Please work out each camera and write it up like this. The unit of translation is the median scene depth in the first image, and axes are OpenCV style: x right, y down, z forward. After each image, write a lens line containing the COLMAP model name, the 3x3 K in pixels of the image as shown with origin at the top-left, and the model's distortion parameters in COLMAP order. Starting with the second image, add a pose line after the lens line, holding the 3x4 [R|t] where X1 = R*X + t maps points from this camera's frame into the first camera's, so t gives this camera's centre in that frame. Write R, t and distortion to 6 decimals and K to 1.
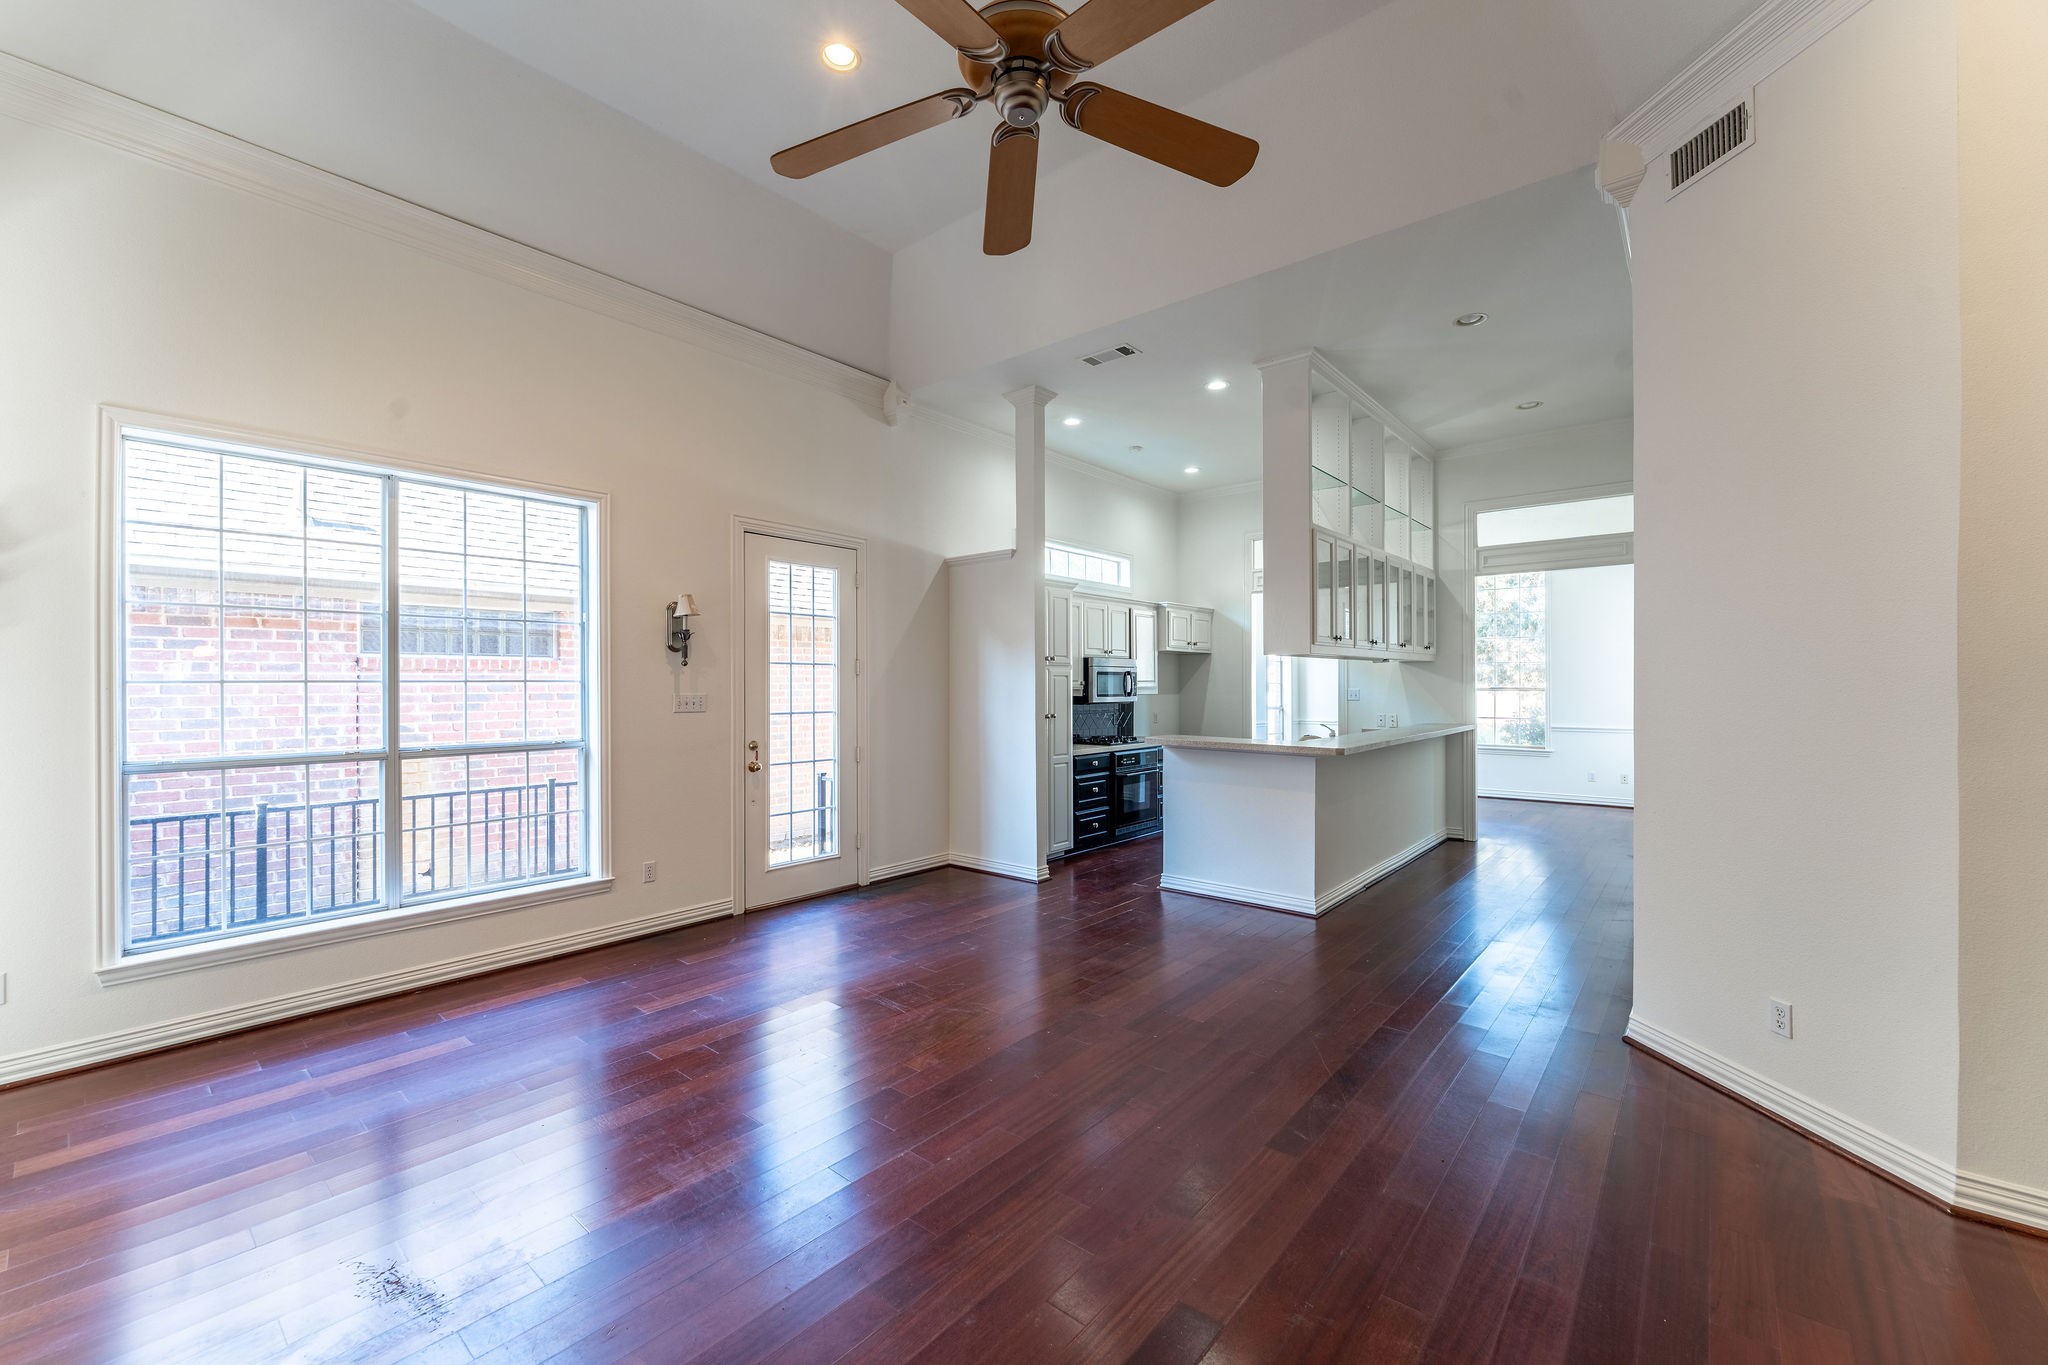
lens RADIAL K [[830.7, 0, 1030.6], [0, 830.7, 679.4], [0, 0, 1]] dist [-0.000949, -0.000196]
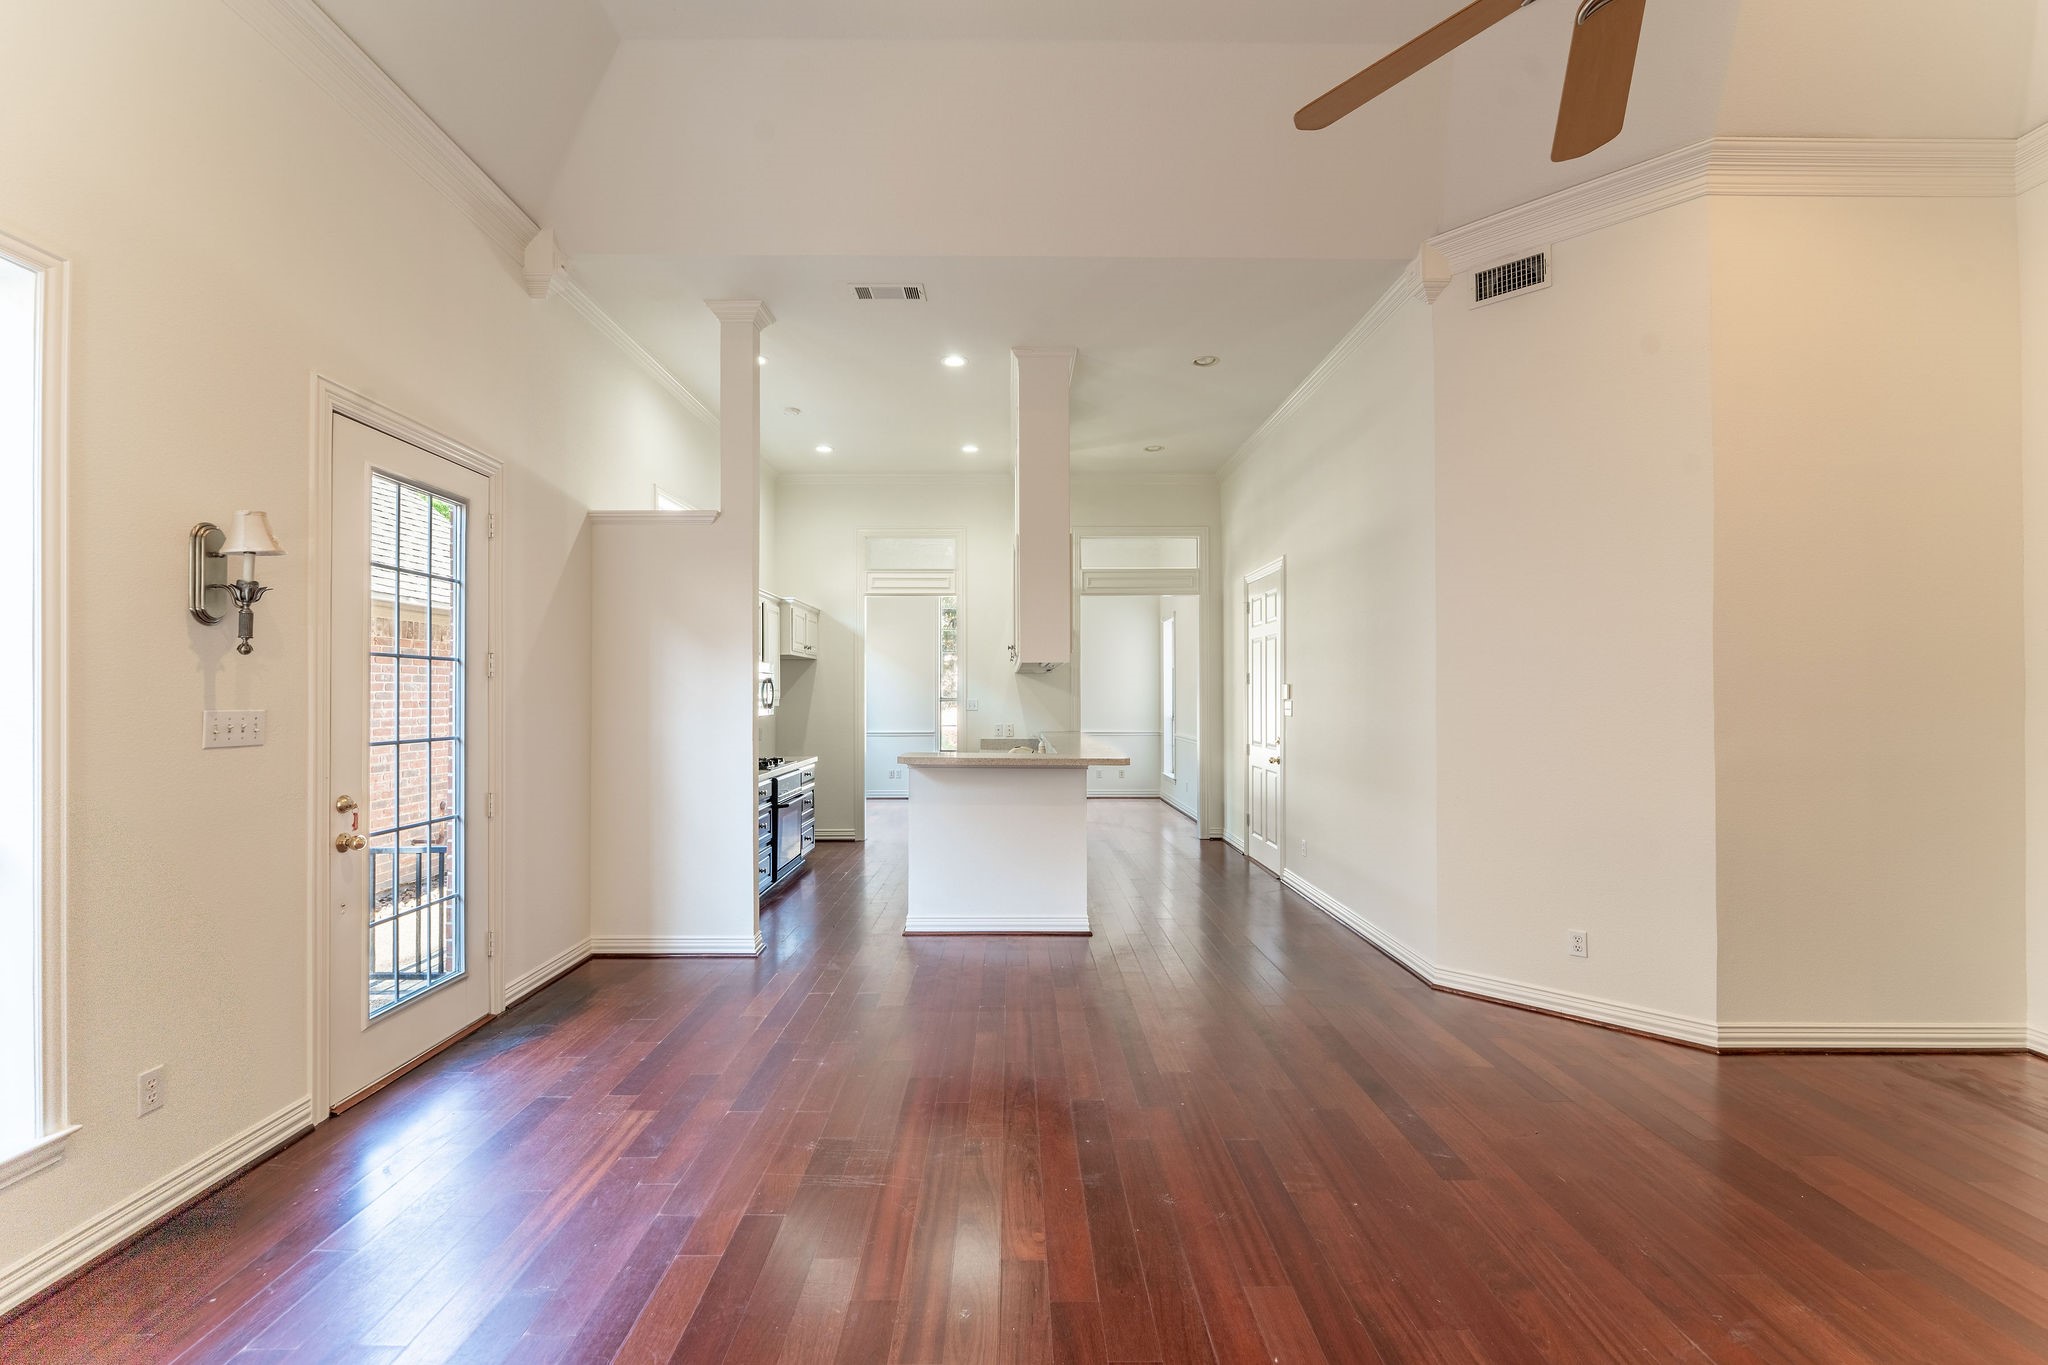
lens RADIAL K [[830.7, 0, 1016.7], [0, 830.7, 689.0], [0, 0, 1]] dist [-0.000949, -0.000196]
pose [[0.763114, 0.005162, 0.646244, -0.305255], [-0.005928, 0.999982, -0.000988, 0.001400], [-0.646237, -0.003077, 0.763131, 0.260016]]
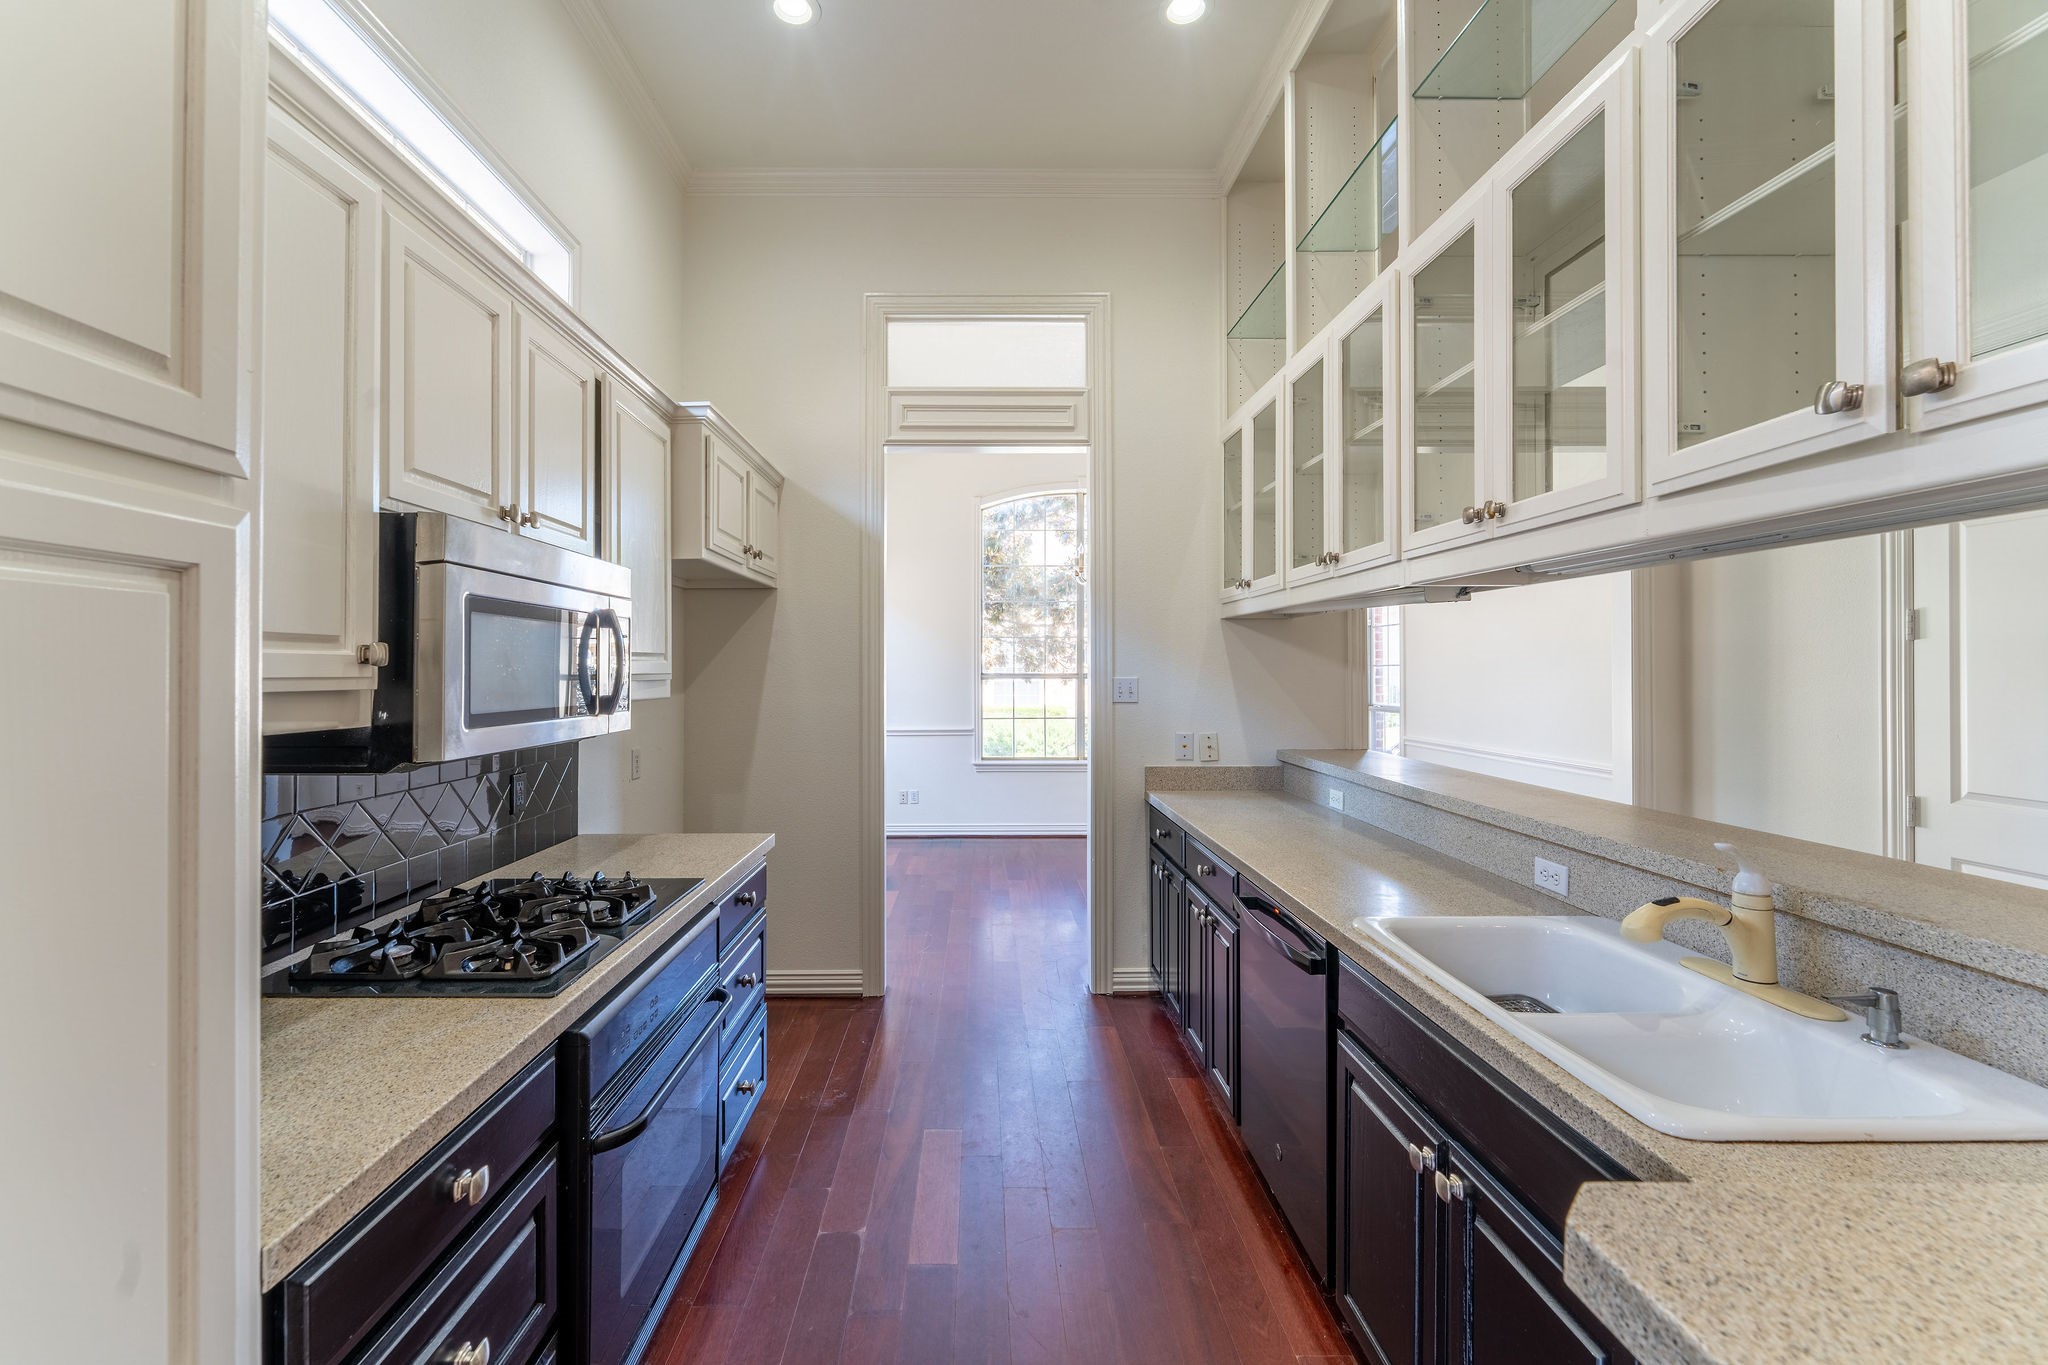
lens RADIAL K [[830.7, 0, 1009.6], [0, 830.7, 659.4], [0, 0, 1]] dist [-0.000949, -0.000196]
pose [[0.743640, 0.010094, 0.668504, 0.056371], [-0.006313, 0.999947, -0.008075, 0.007475], [-0.668550, 0.001785, 0.743665, 0.965241]]
